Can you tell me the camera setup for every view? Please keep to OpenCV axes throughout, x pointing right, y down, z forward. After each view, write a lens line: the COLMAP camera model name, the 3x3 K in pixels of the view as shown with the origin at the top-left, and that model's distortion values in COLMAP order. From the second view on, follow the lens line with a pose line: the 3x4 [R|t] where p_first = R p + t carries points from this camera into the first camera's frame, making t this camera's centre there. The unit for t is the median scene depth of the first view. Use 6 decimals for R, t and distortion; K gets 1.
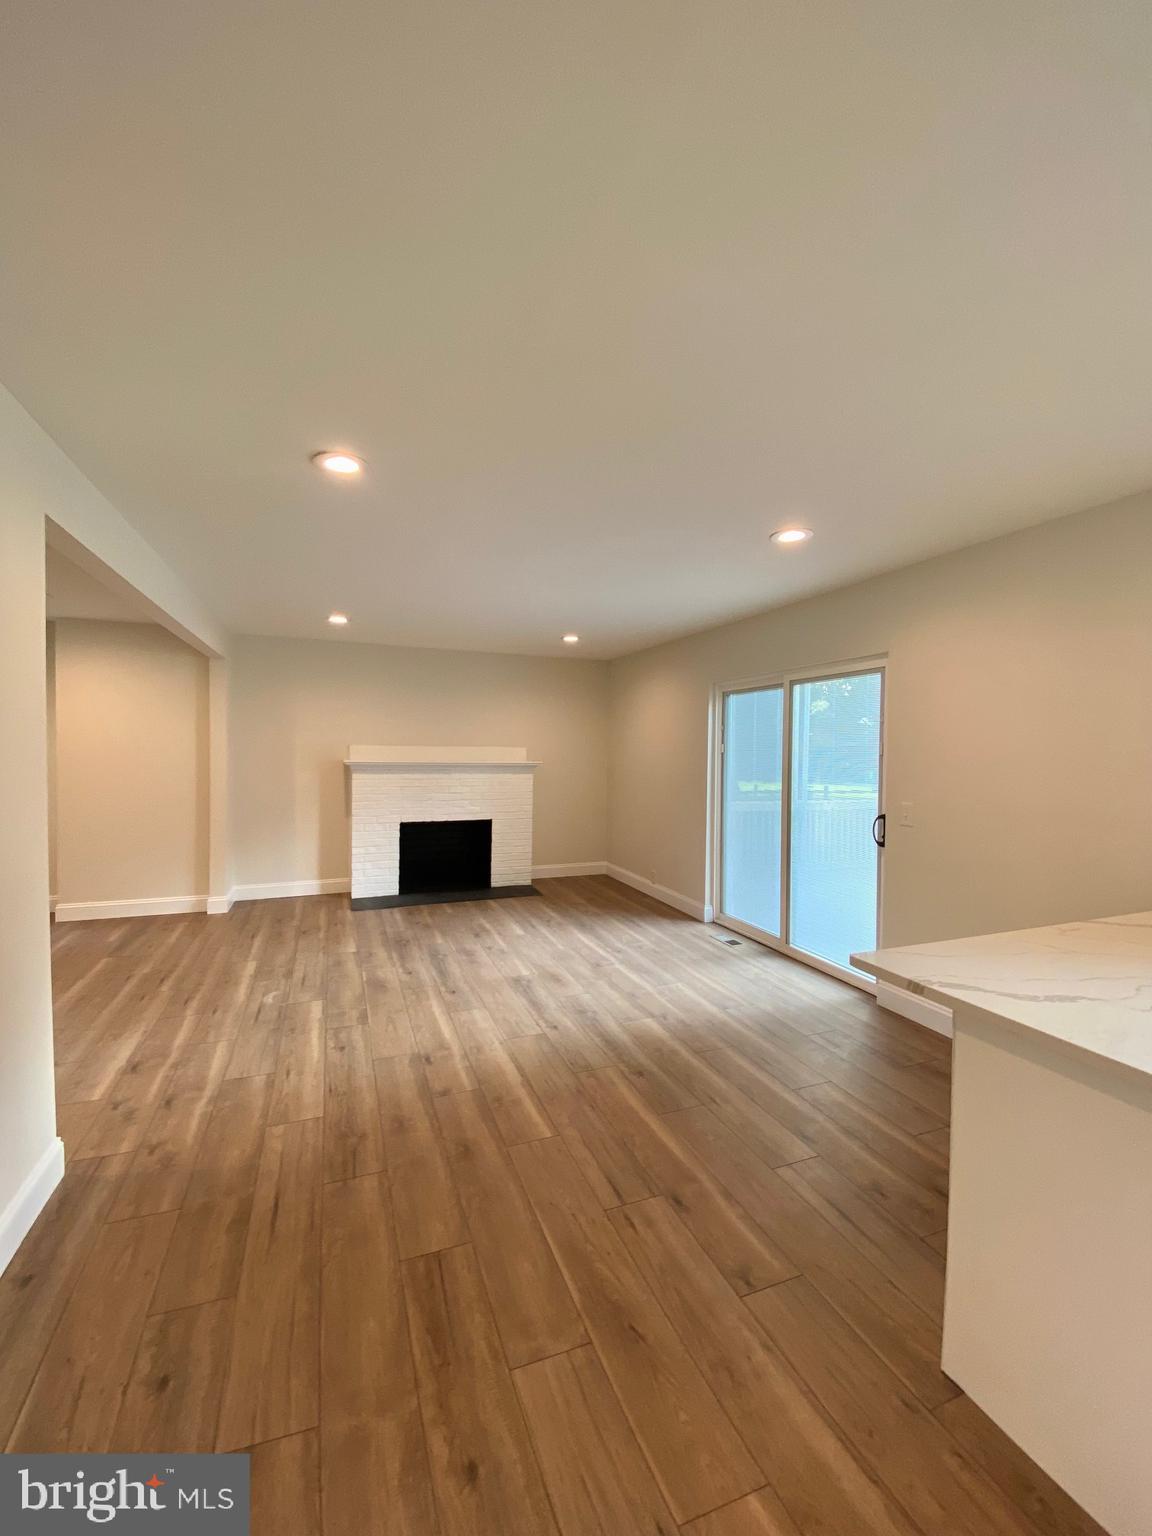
lens RADIAL K [[631.5, 0, 577.8], [0, 631.5, 742.7], [0, 0, 1]] dist [0.008814, -0.007970]
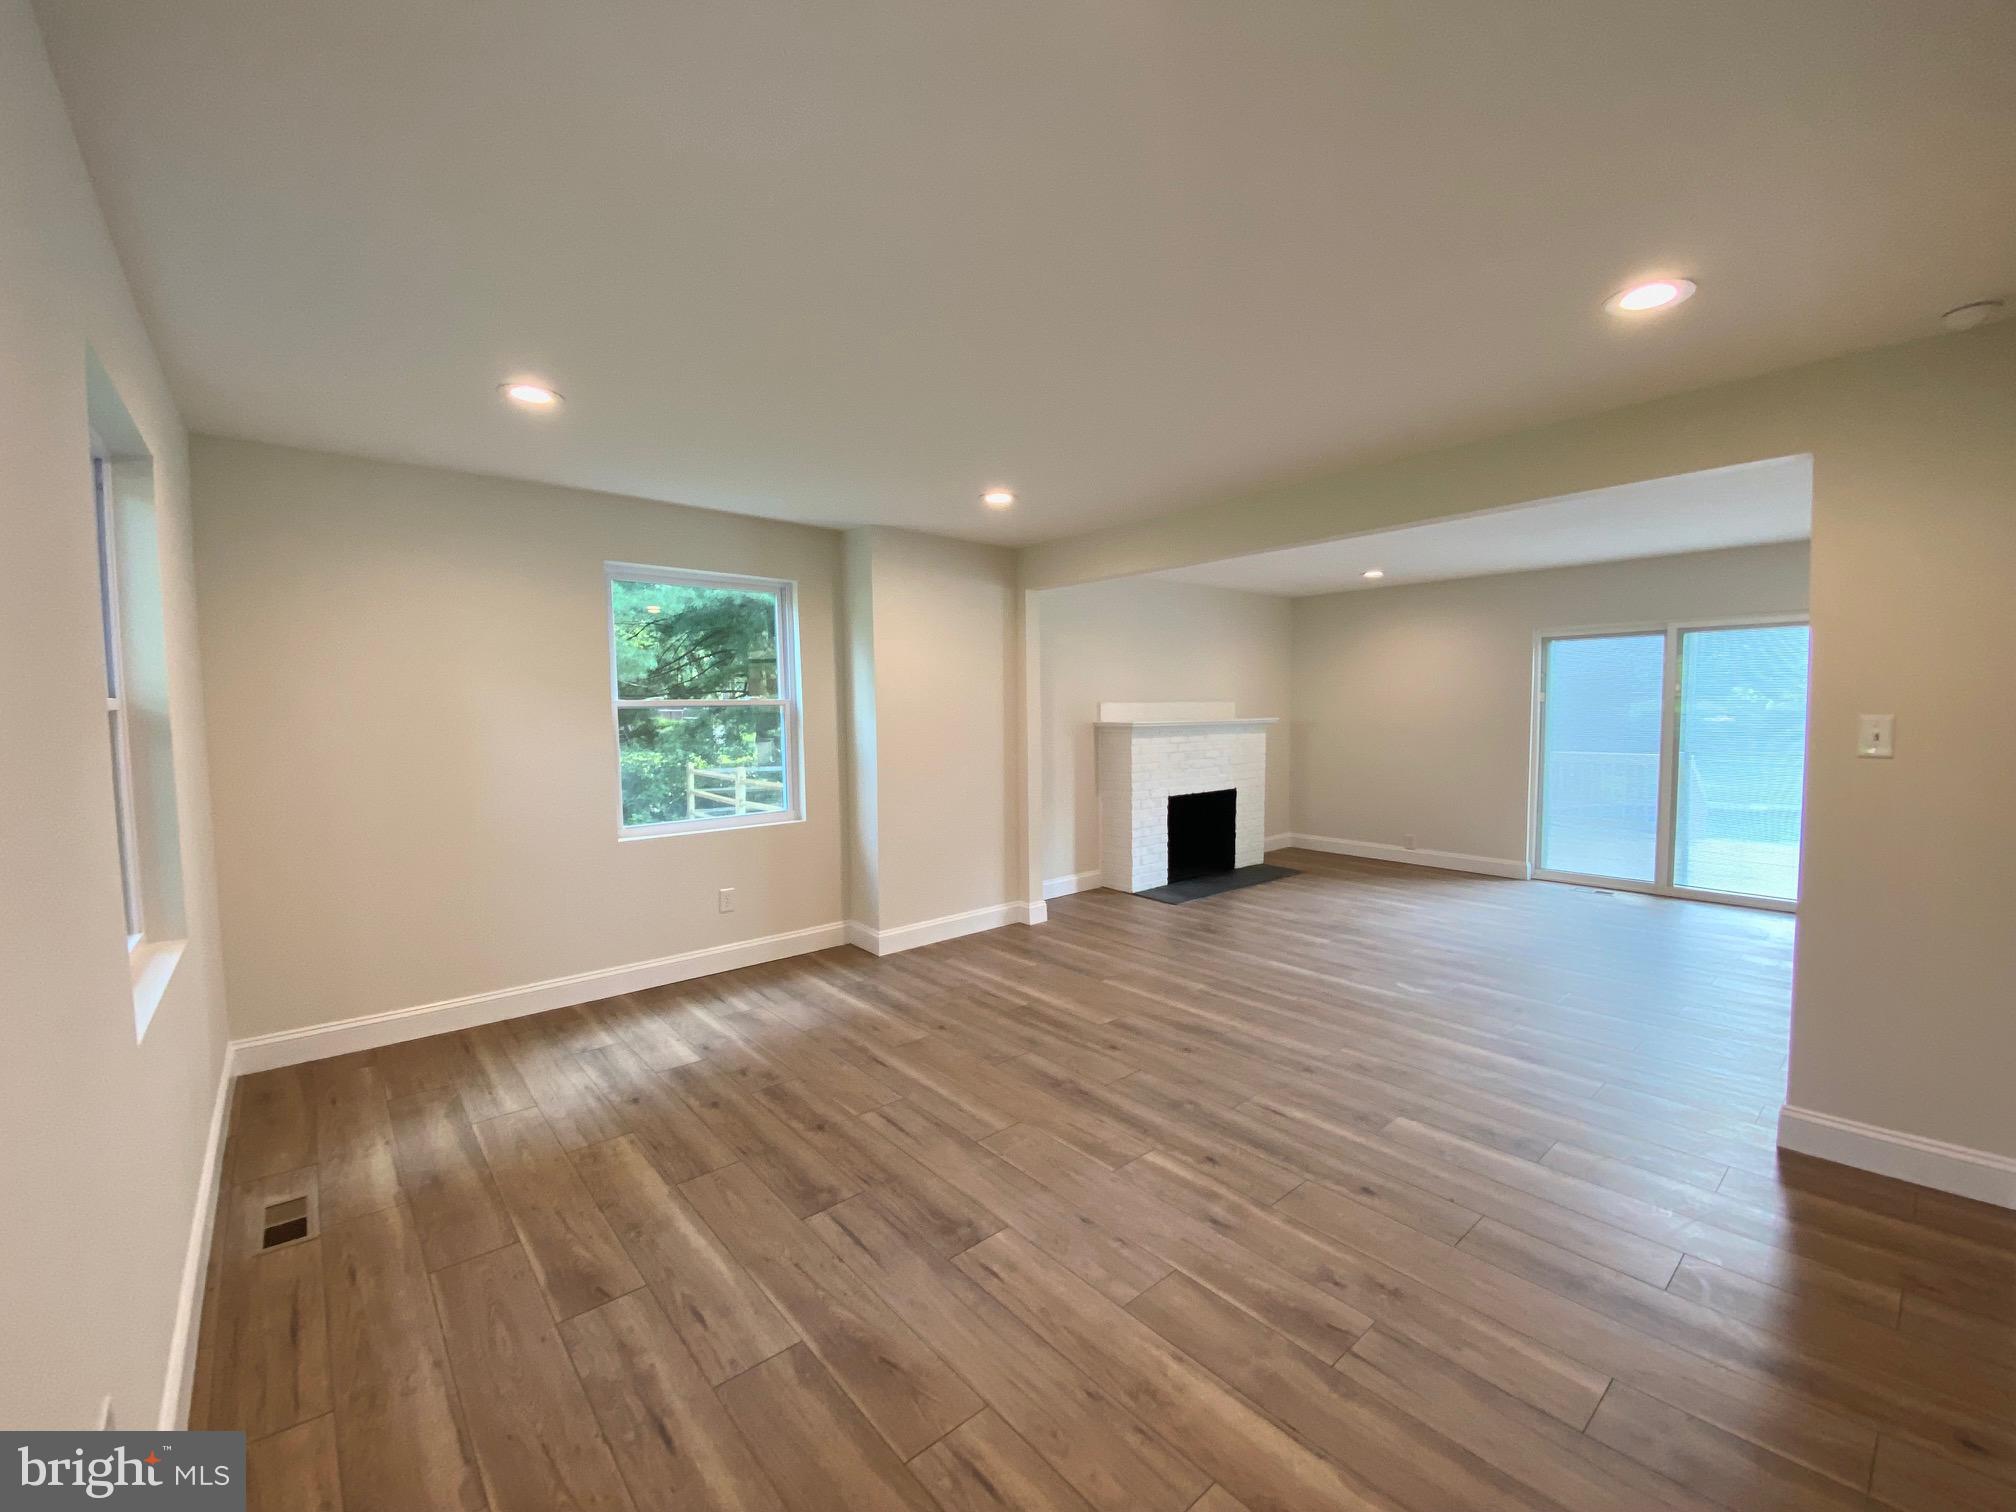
lens RADIAL K [[828.8, 0, 997.7], [0, 828.8, 764.0], [0, 0, 1]] dist [0.008814, -0.007970]
pose [[0.943729, -0.039674, 0.328331, -0.931977], [0.013308, 0.996530, 0.082165, -0.005673], [-0.330452, -0.073172, 0.940982, 0.088249]]
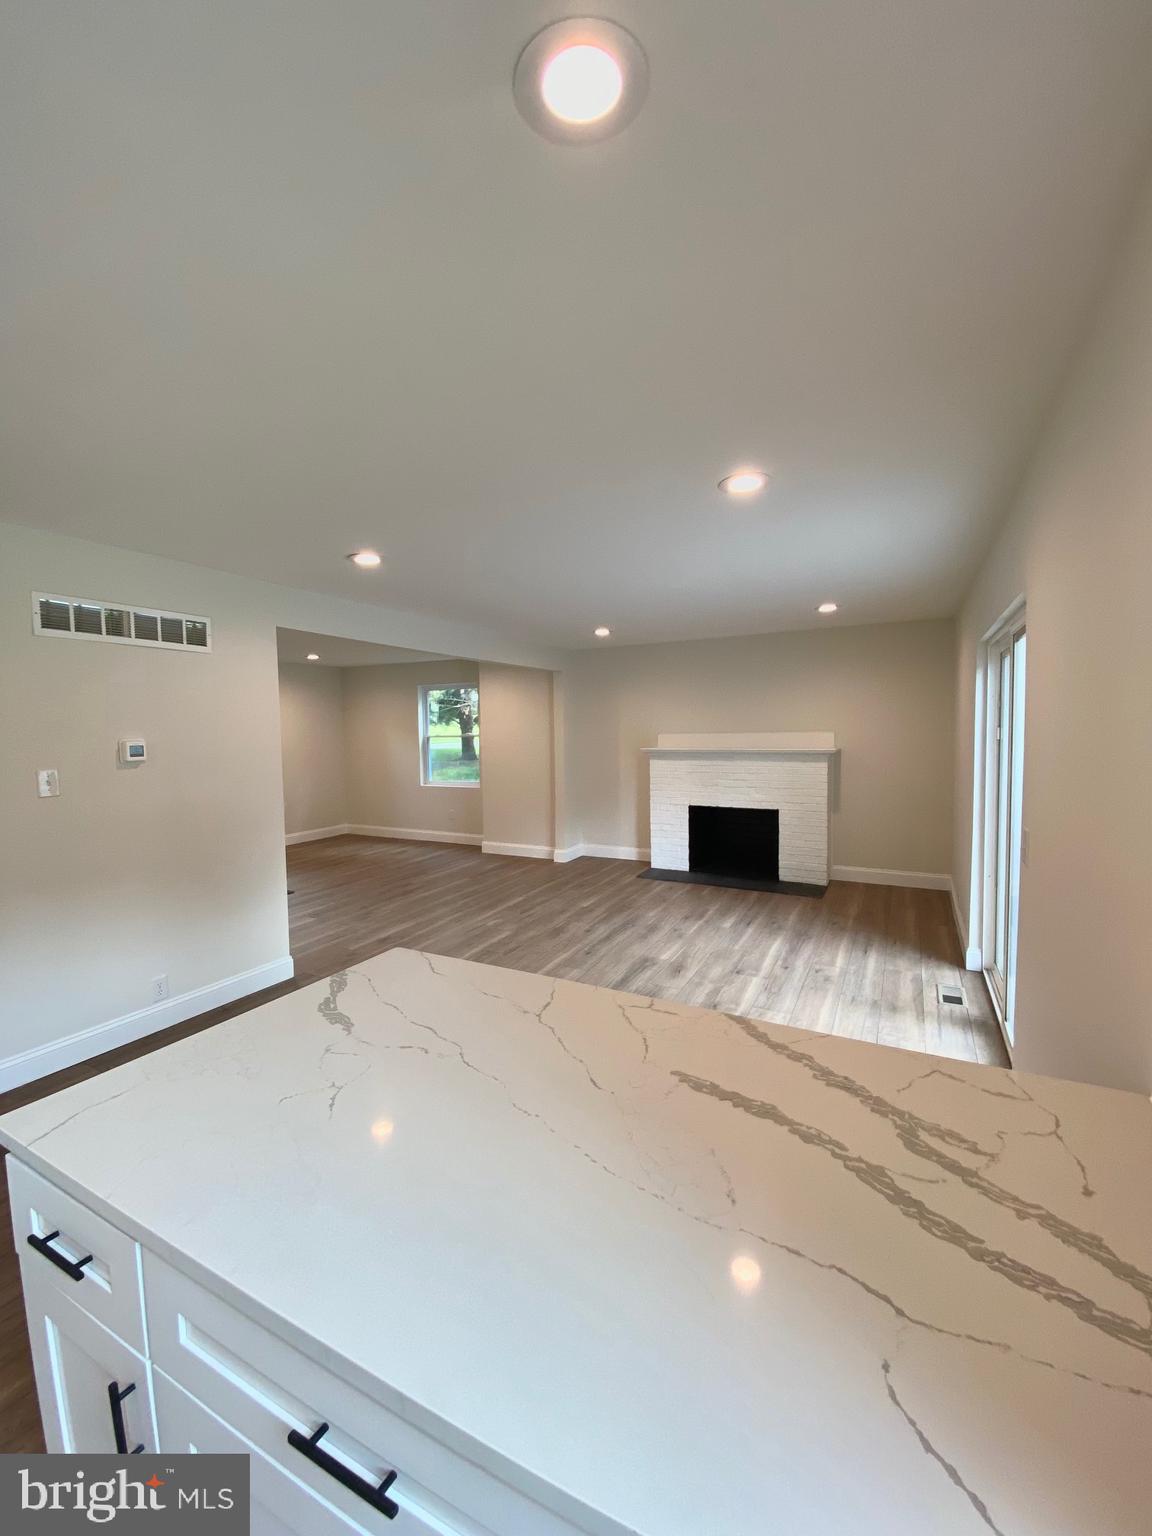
lens RADIAL K [[631.5, 0, 557.8], [0, 631.5, 755.3], [0, 0, 1]] dist [0.008814, -0.007970]
pose [[0.626629, 0.012909, -0.779211, 0.464634], [0.030616, 0.998683, 0.041166, -0.011105], [0.778716, -0.049653, 0.625409, 0.176417]]
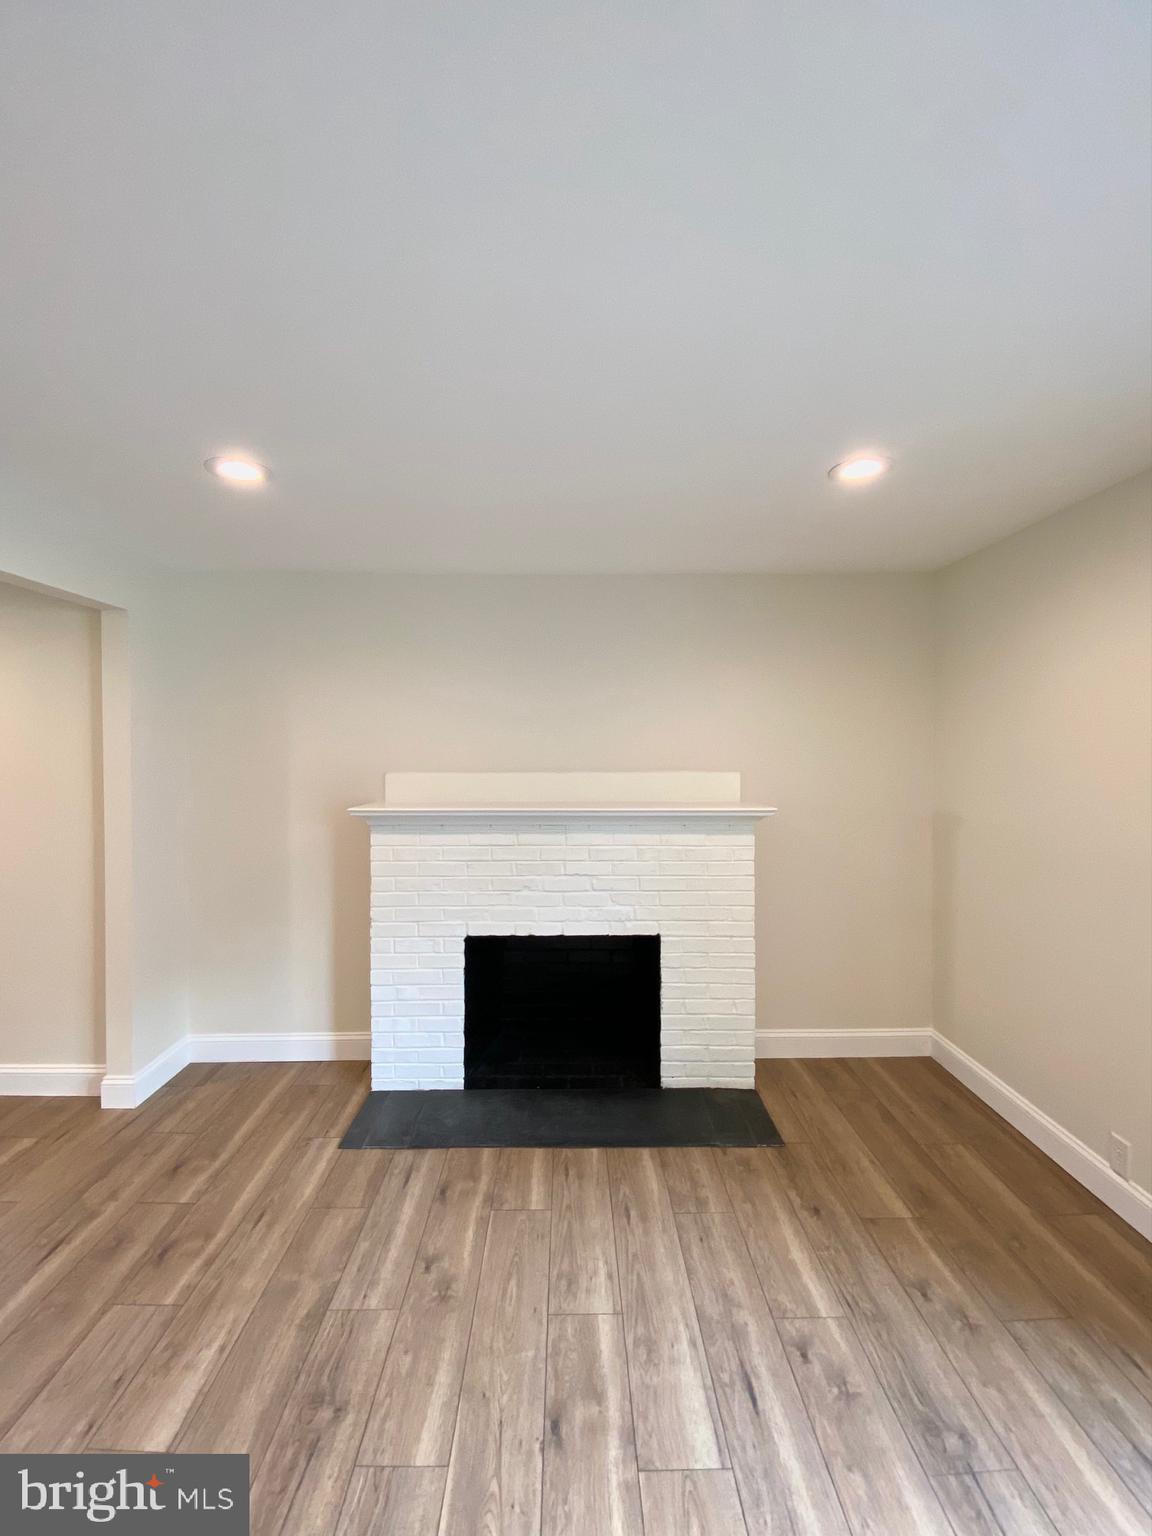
lens RADIAL K [[631.5, 0, 581.8], [0, 631.5, 754.9], [0, 0, 1]] dist [0.008814, -0.007970]
pose [[0.937705, -0.010762, -0.347266, -0.036384], [0.015631, 0.999815, 0.011222, -0.015757], [0.347081, -0.015951, 0.937699, 0.656980]]
